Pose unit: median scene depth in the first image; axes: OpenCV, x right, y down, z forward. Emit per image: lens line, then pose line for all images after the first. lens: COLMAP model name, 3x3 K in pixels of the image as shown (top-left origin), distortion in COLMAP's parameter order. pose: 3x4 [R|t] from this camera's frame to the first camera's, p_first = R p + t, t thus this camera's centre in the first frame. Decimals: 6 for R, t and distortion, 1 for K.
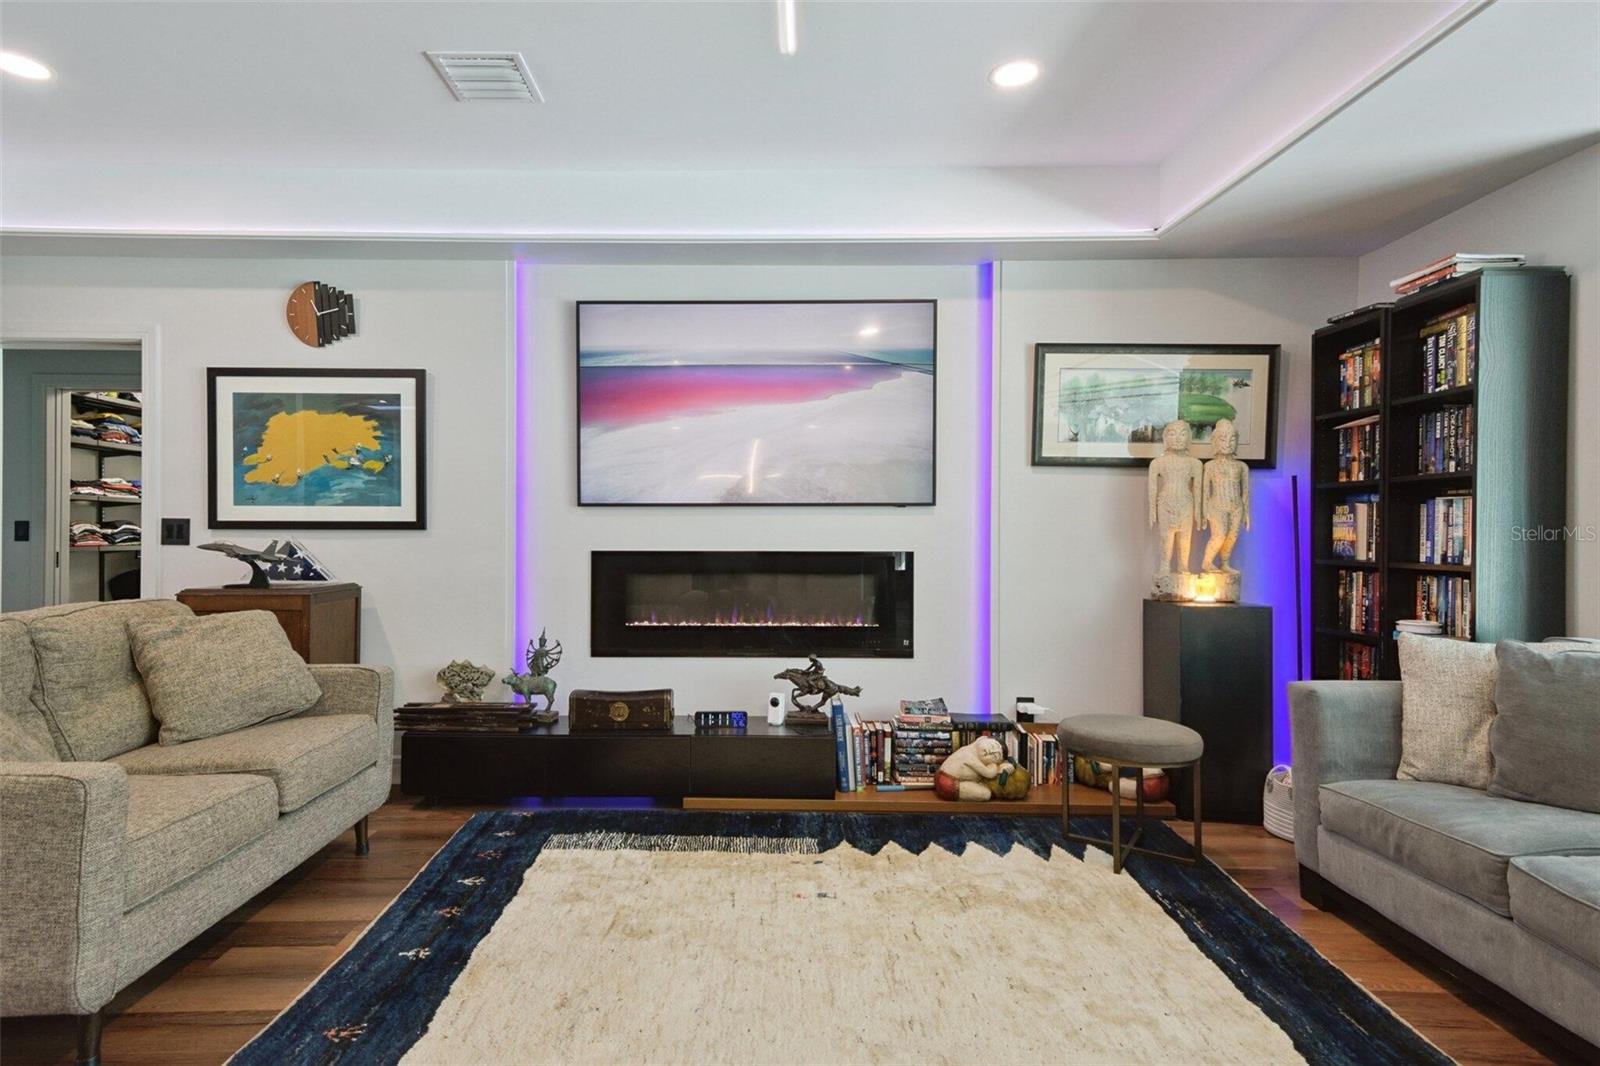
lens RADIAL K [[826.1, 0, 756.3], [0, 826.1, 532.2], [0, 0, 1]] dist [0.044968, -0.002433]
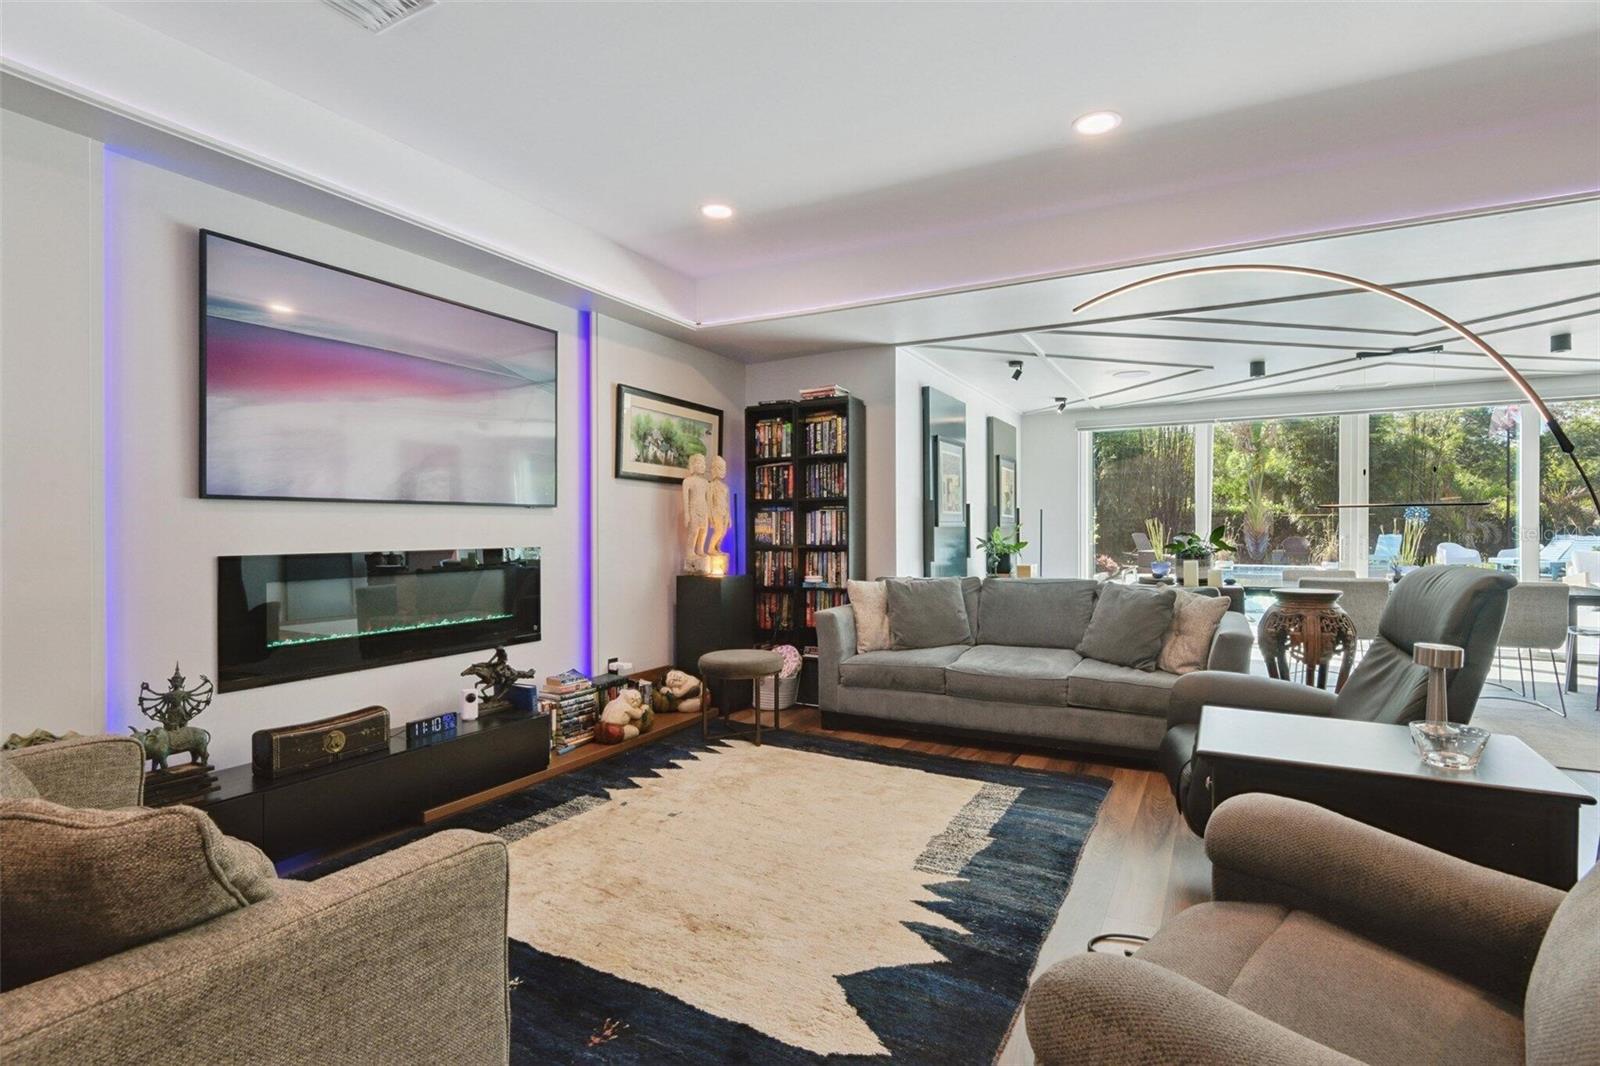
lens RADIAL K [[769.0, 0, 799.9], [0, 769.0, 536.1], [0, 0, 1]] dist [-0.000552, -0.001686]
pose [[0.471958, -0.012316, 0.881535, -0.618413], [0.007669, 0.999922, 0.009864, 0.000528], [-0.881588, 0.002105, 0.472016, 0.197627]]
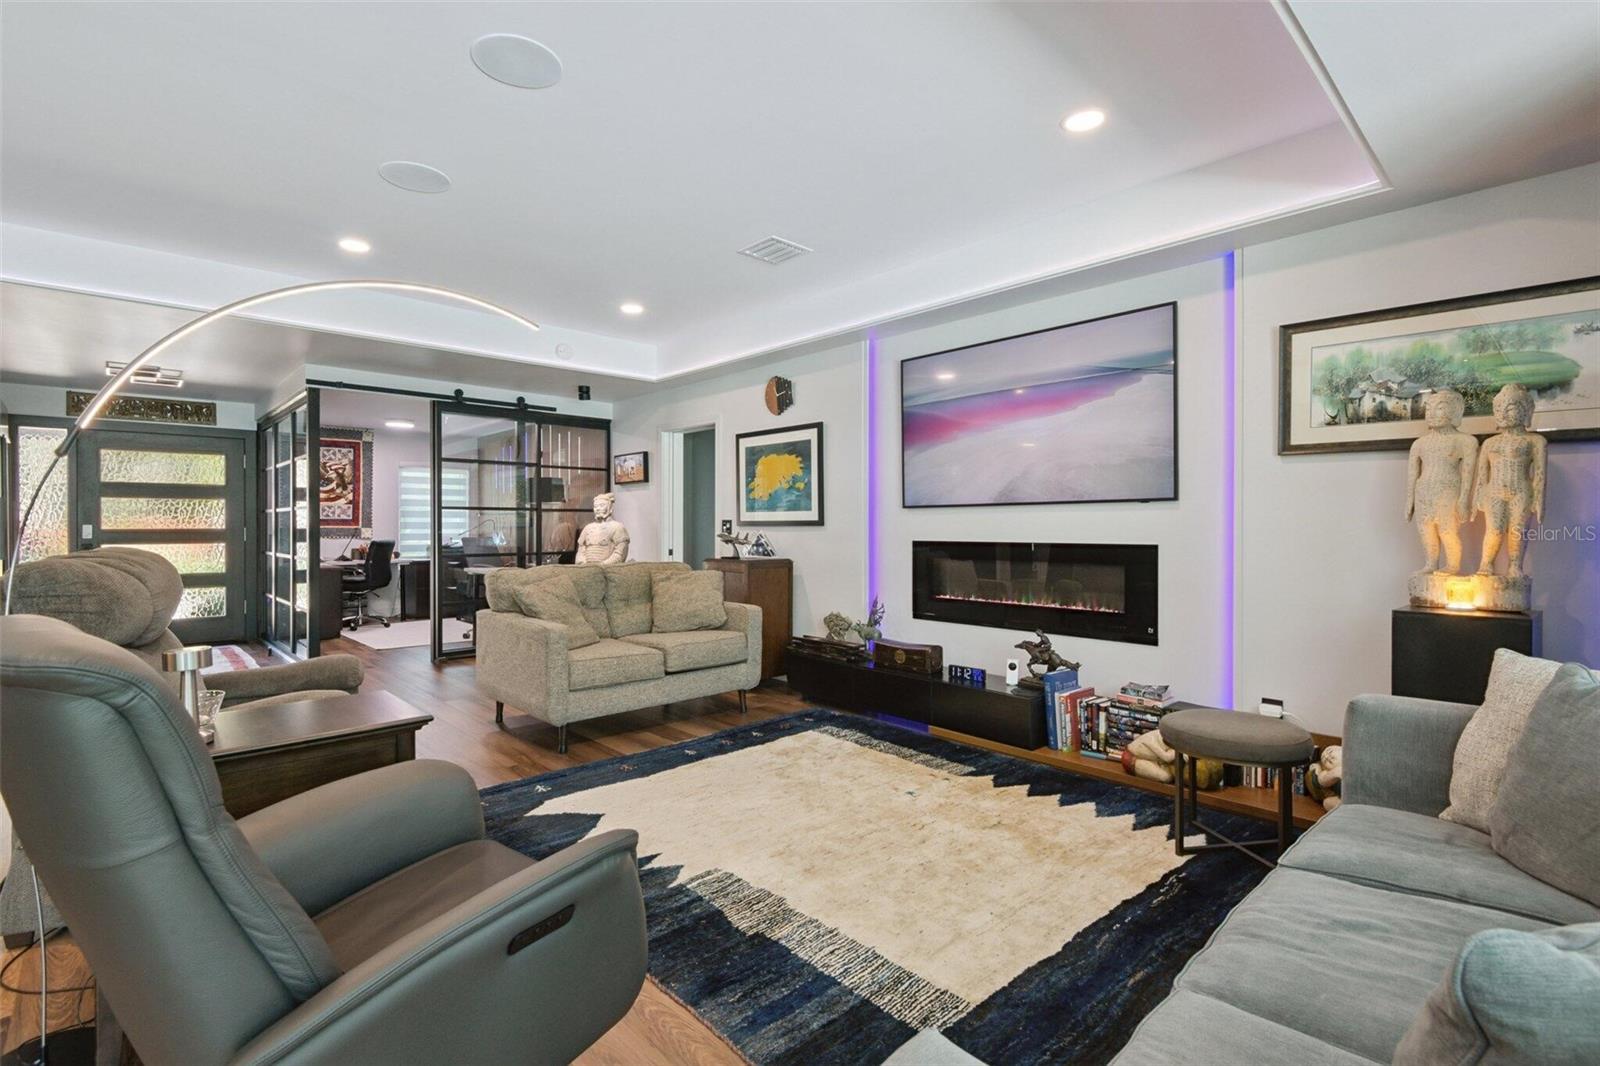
lens RADIAL K [[740.0, 0, 804.2], [0, 740.0, 530.8], [0, 0, 1]] dist [0.004468, -0.001596]
pose [[0.693373, 0.001059, -0.720578, 0.597904], [0.001771, 0.999993, 0.003174, 0.002217], [0.720576, -0.003477, 0.693367, 0.027477]]
